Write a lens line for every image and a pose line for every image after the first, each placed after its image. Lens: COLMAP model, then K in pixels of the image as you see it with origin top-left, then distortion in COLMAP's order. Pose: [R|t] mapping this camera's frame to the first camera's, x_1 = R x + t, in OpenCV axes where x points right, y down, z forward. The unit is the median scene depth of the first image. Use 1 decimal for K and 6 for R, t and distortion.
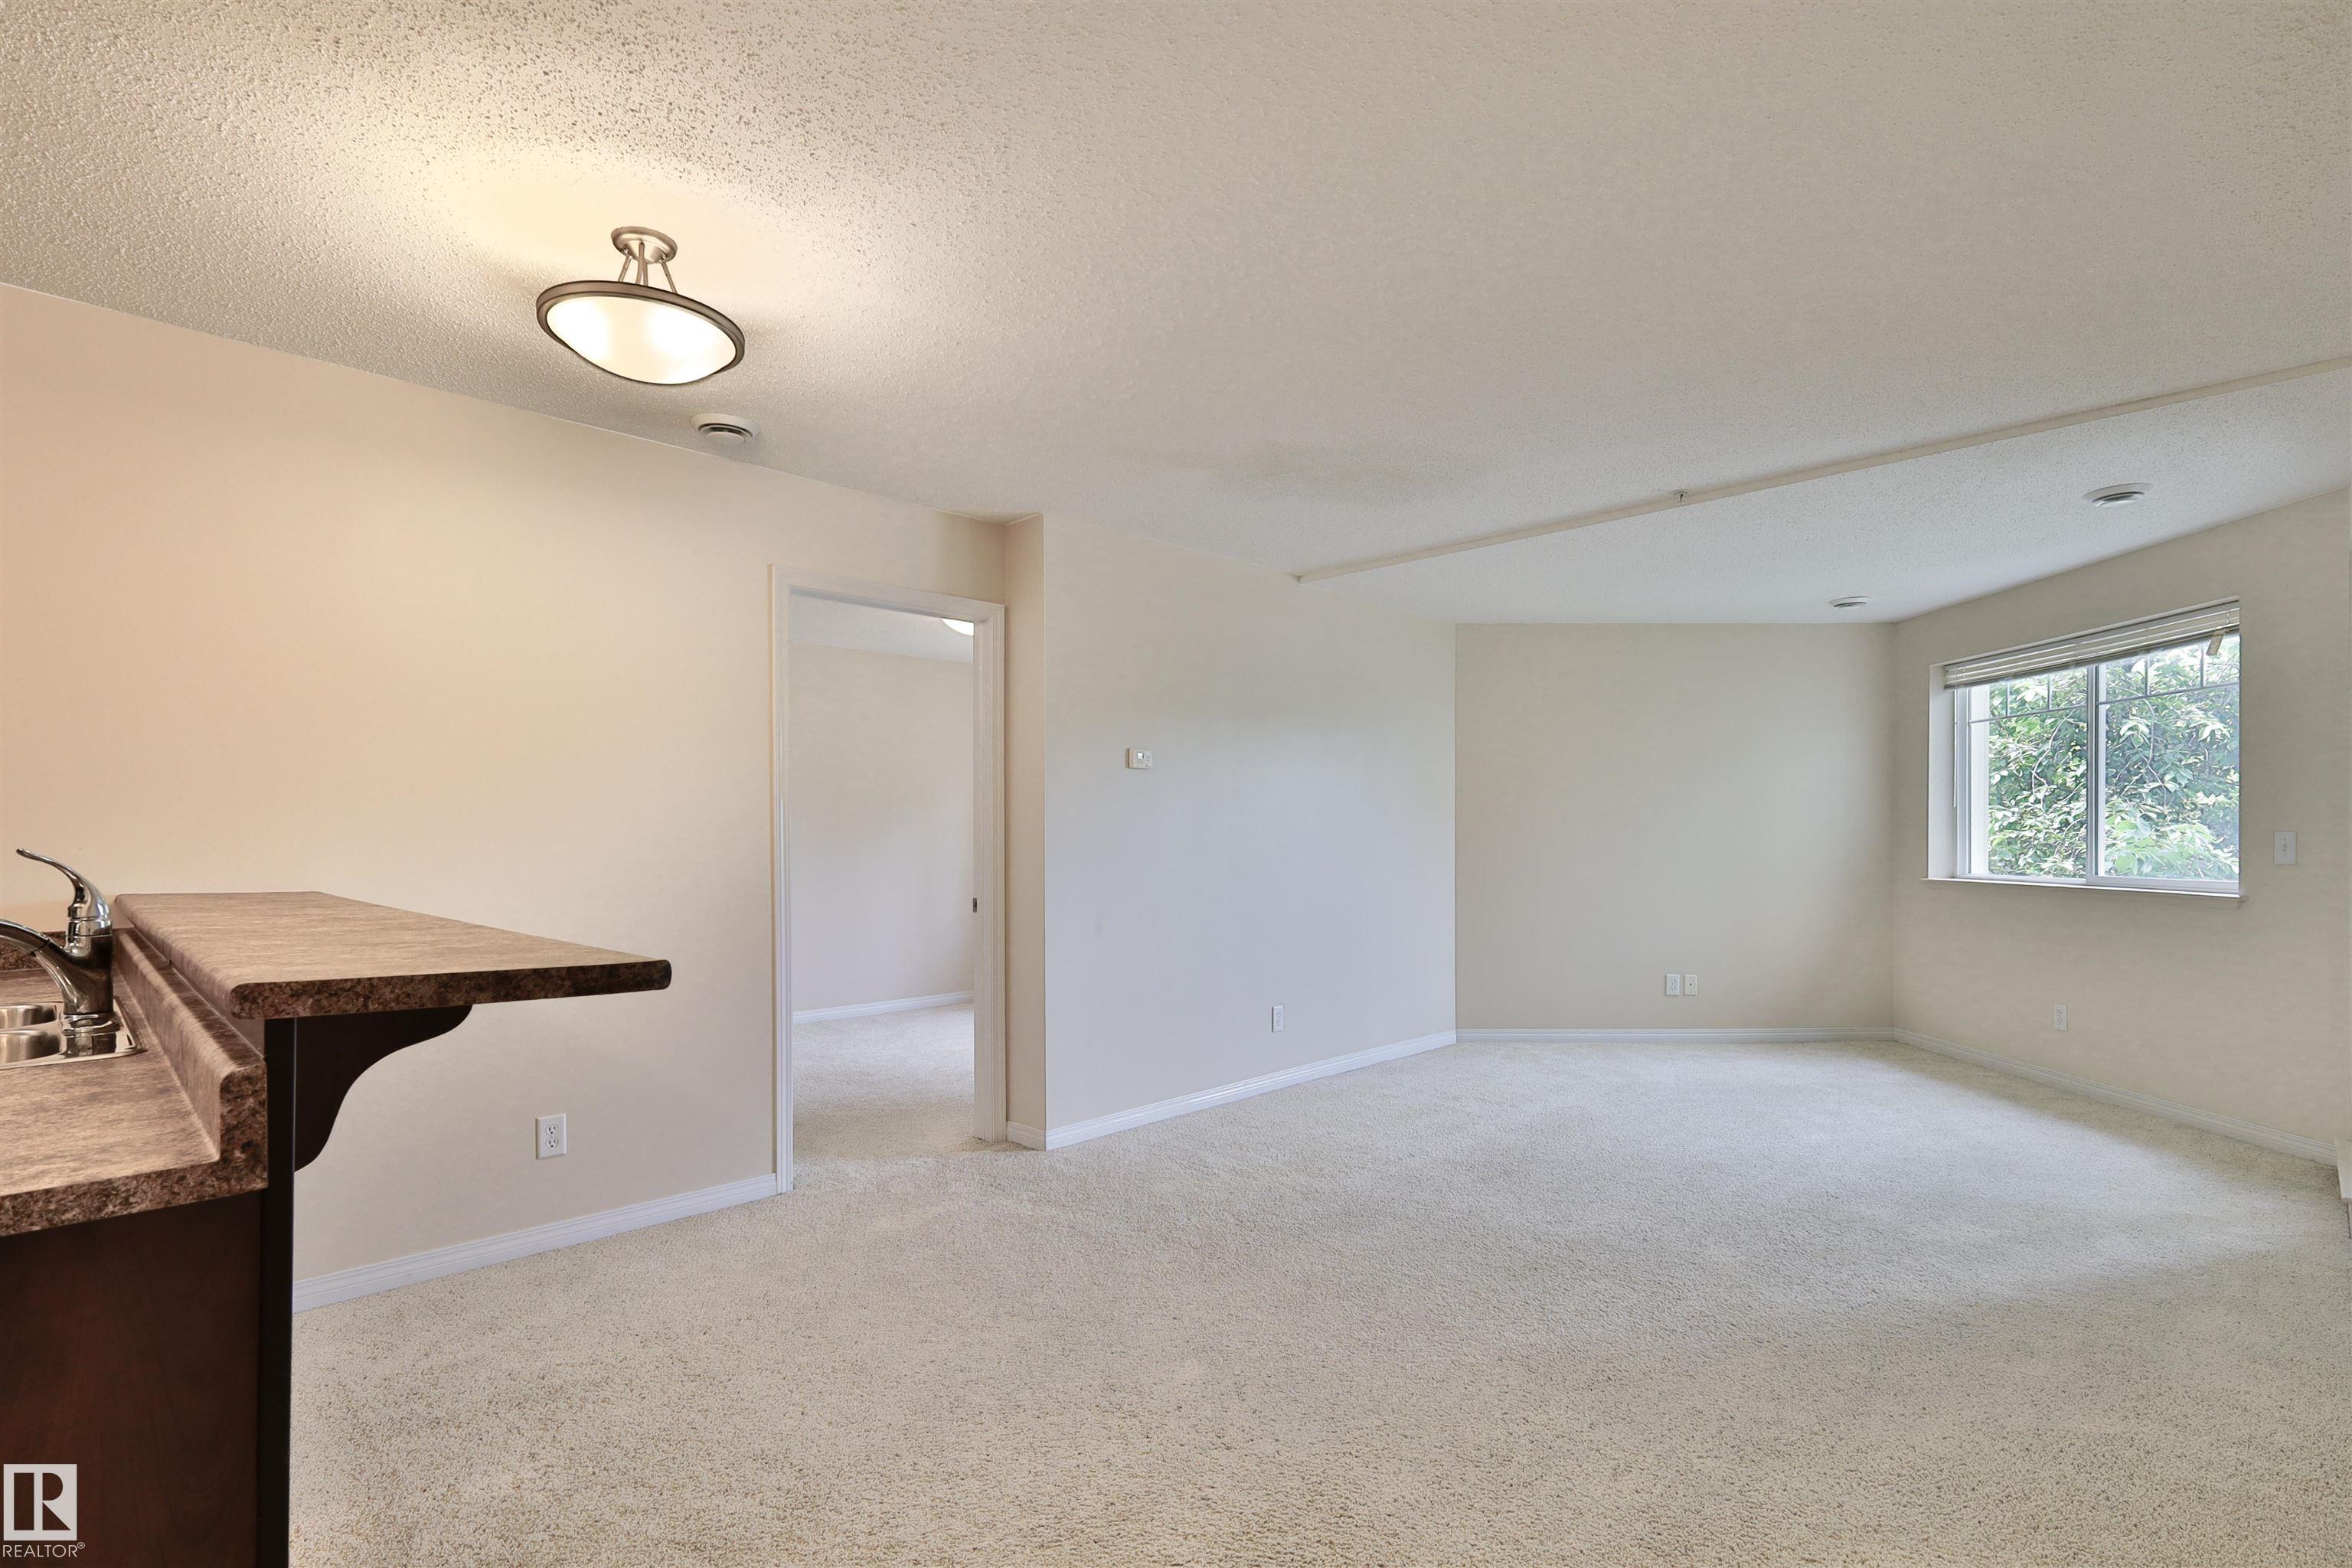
lens RADIAL K [[1133.6, 0, 1183.8], [0, 1133.6, 852.3], [0, 0, 1]] dist [0.000948, 0.000310]
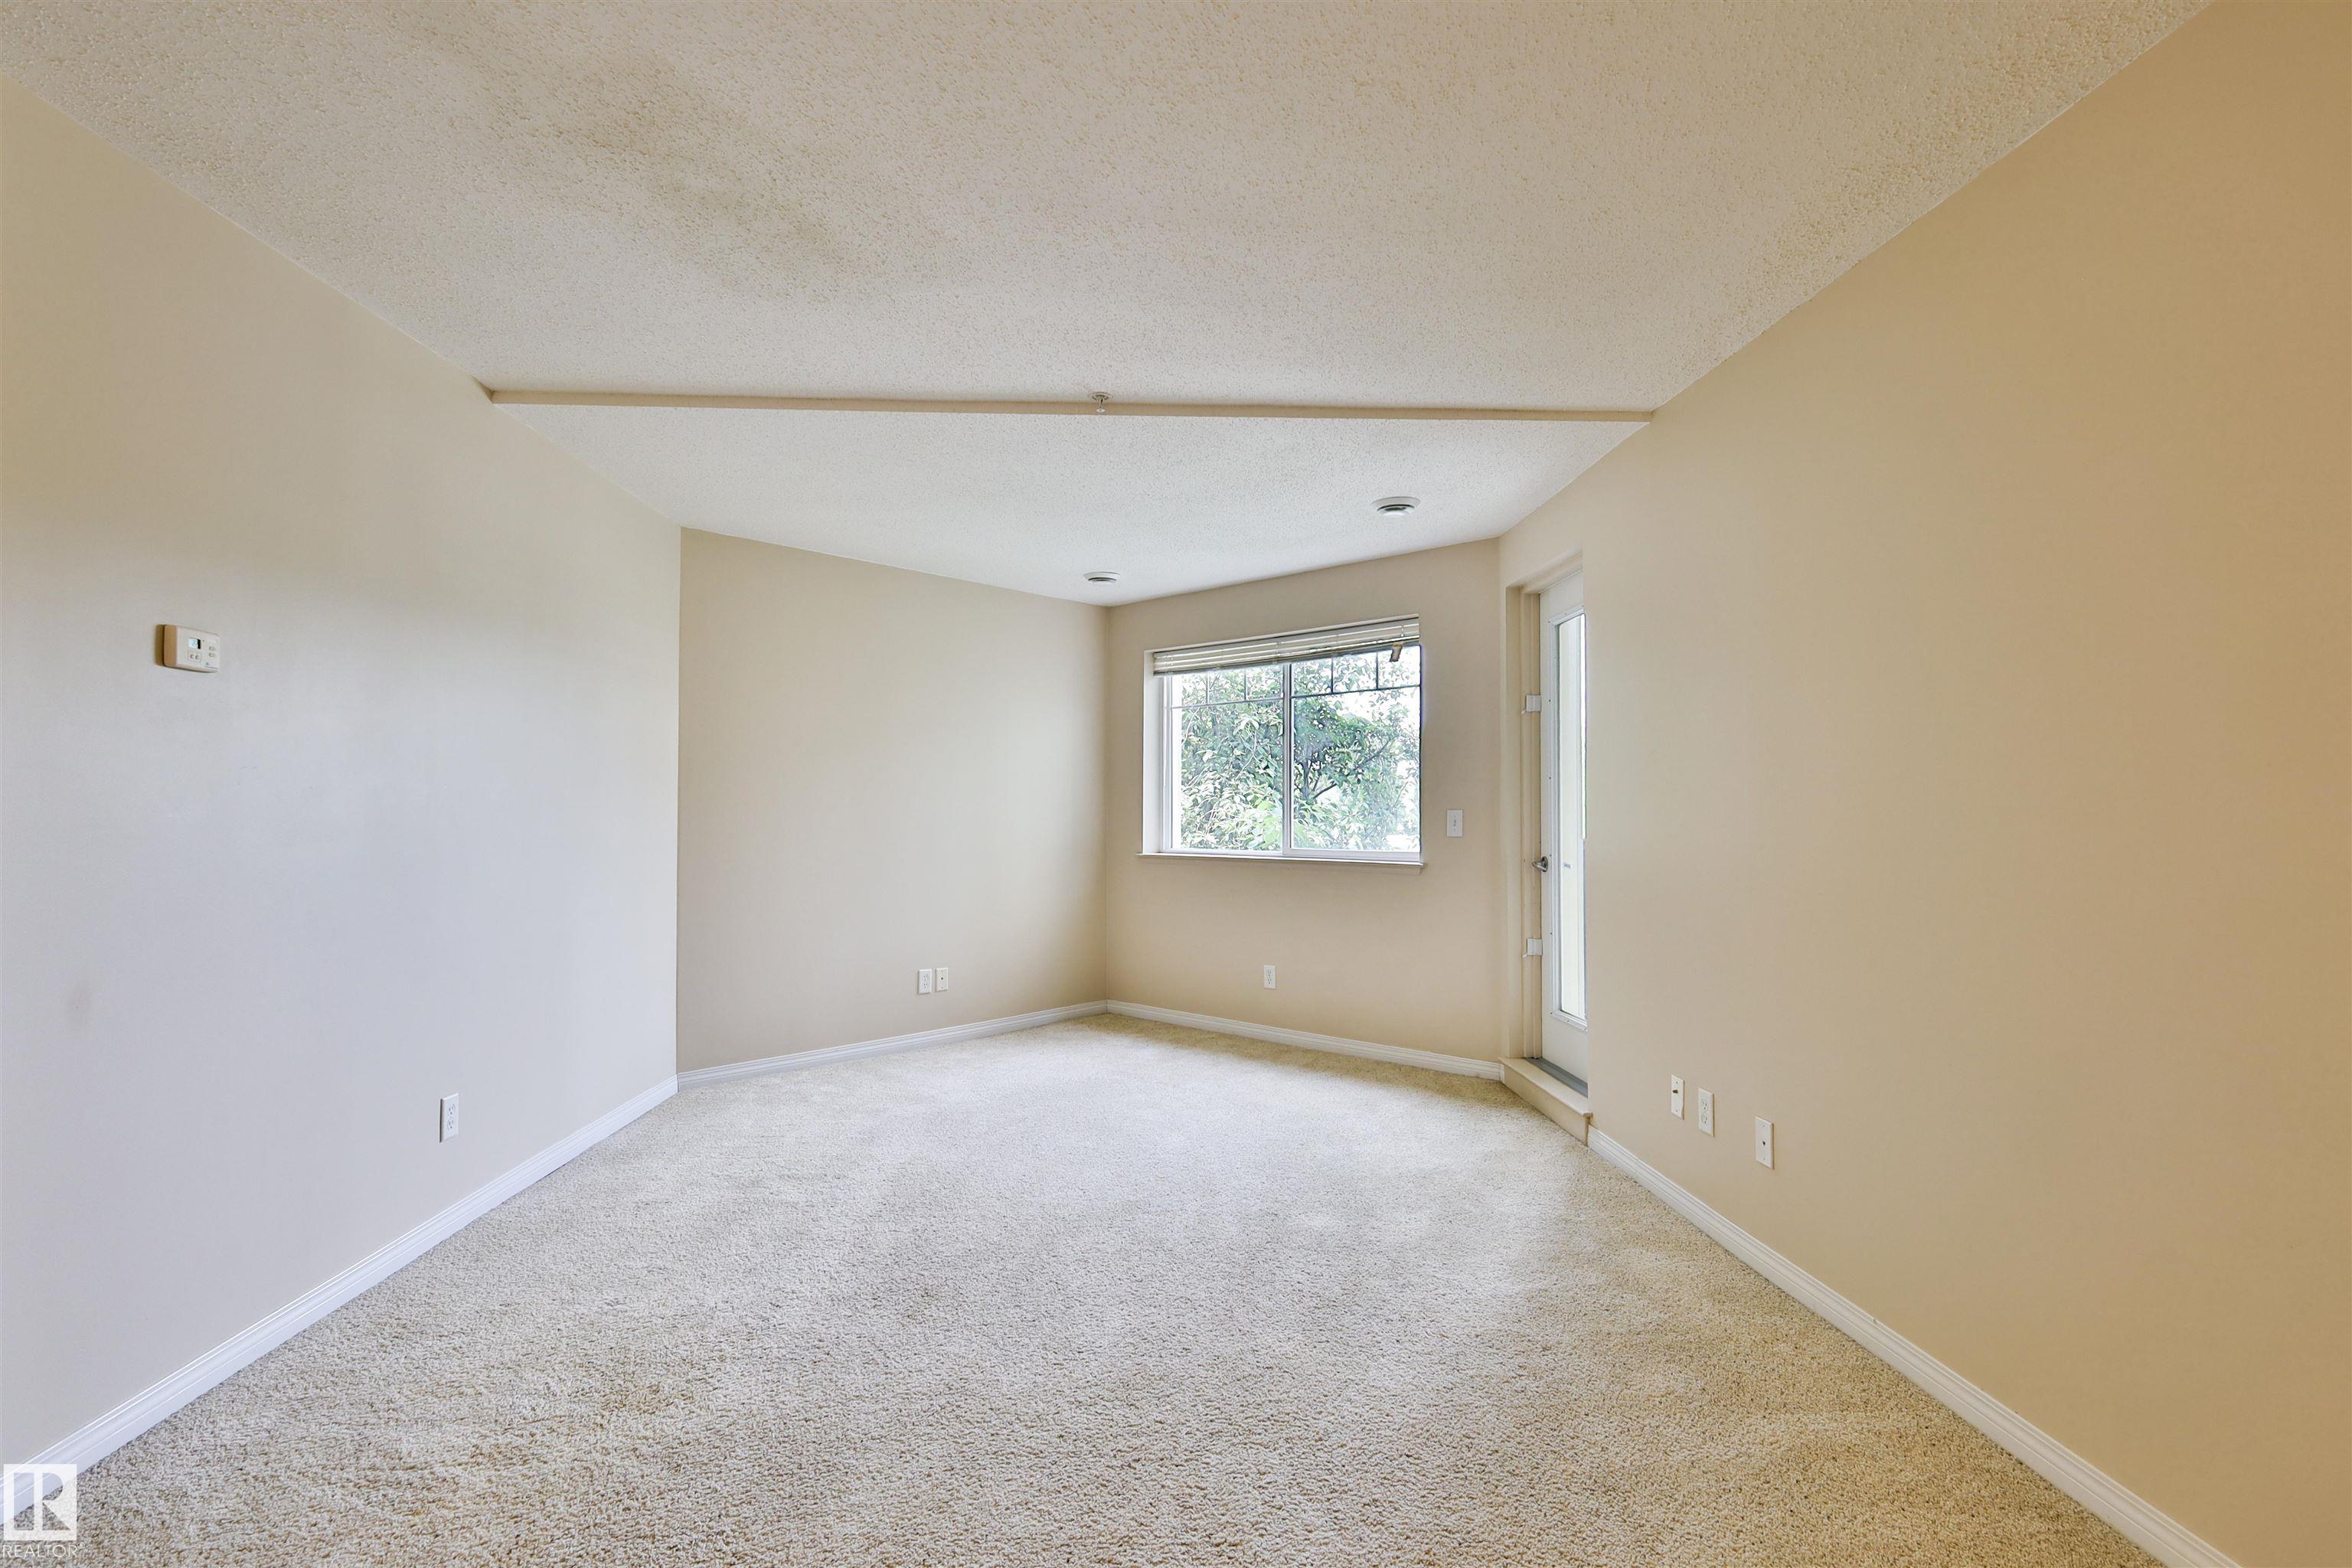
lens RADIAL K [[1133.6, 0, 1212.0], [0, 1133.6, 793.9], [0, 0, 1]] dist [0.000948, 0.000310]
pose [[0.674484, 0.015534, 0.738126, -0.080459], [0.008002, 0.999566, -0.028348, -0.002091], [-0.738246, 0.025027, 0.674067, 0.272223]]
